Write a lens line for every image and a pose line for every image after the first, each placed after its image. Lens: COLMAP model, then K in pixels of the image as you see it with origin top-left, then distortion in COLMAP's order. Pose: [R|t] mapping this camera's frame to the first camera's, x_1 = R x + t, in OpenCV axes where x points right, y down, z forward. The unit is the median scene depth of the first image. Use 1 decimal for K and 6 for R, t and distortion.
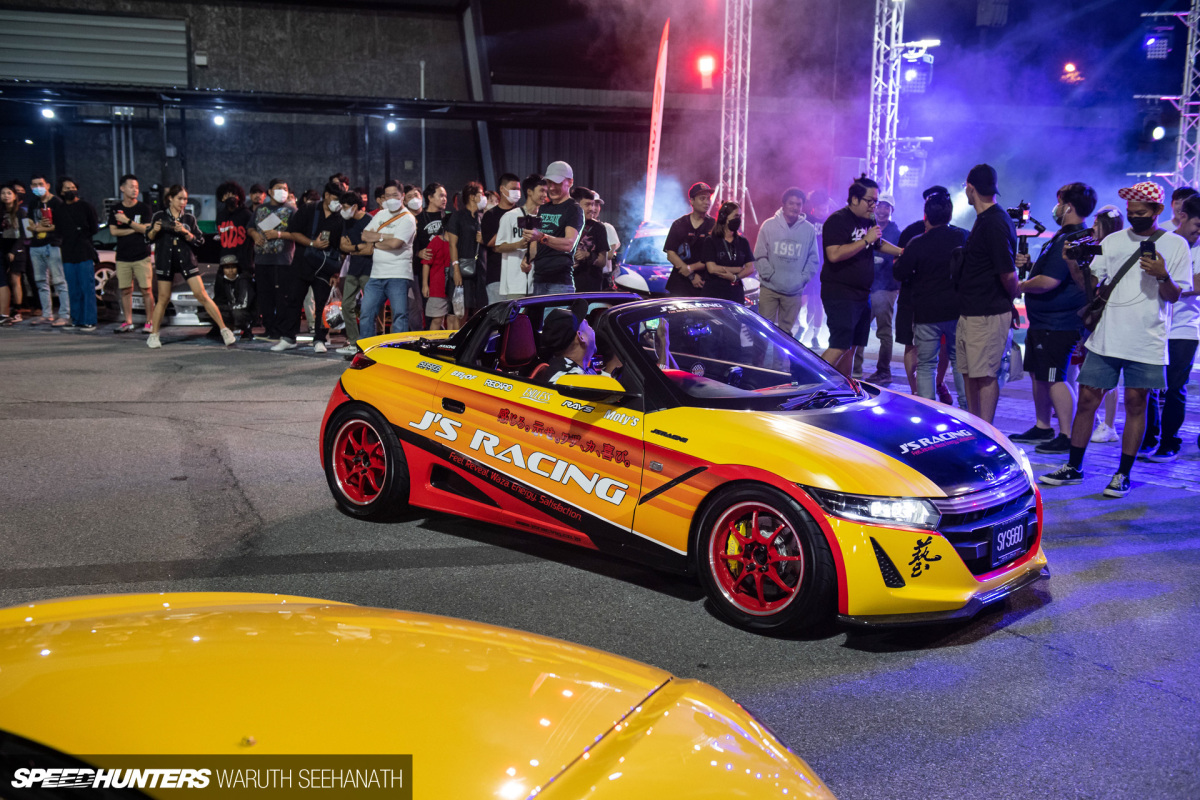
lens RADIAL K [[1257.6, 0, 602.1], [0, 1257.6, 398.2], [0, 0, 1]] dist [0.038126, 0.000000]
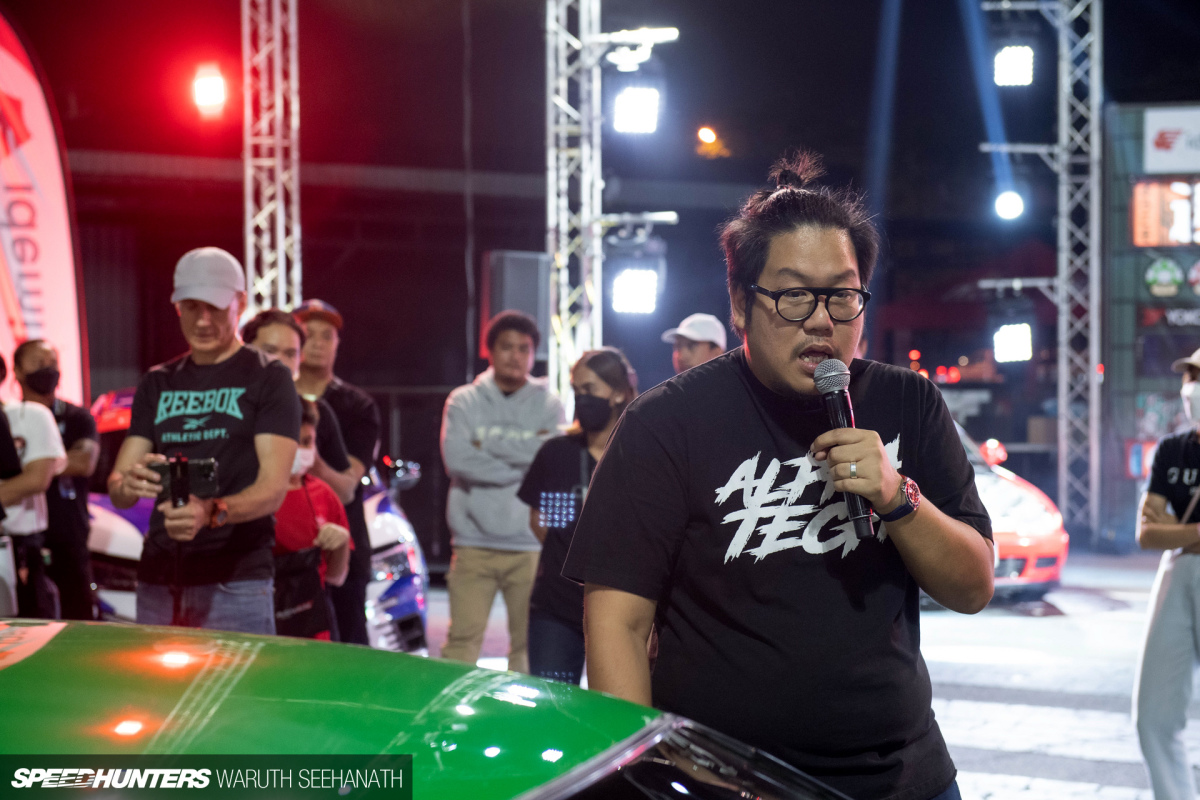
lens RADIAL K [[2043.7, 0, 601.2], [0, 2043.7, 397.2], [0, 0, 1]] dist [0.013754, 0.000000]
pose [[0.947809, -0.032658, 0.317163, -0.035632], [0.074707, 0.989796, -0.121337, -0.041236], [-0.309964, 0.138699, 0.940577, 0.282723]]
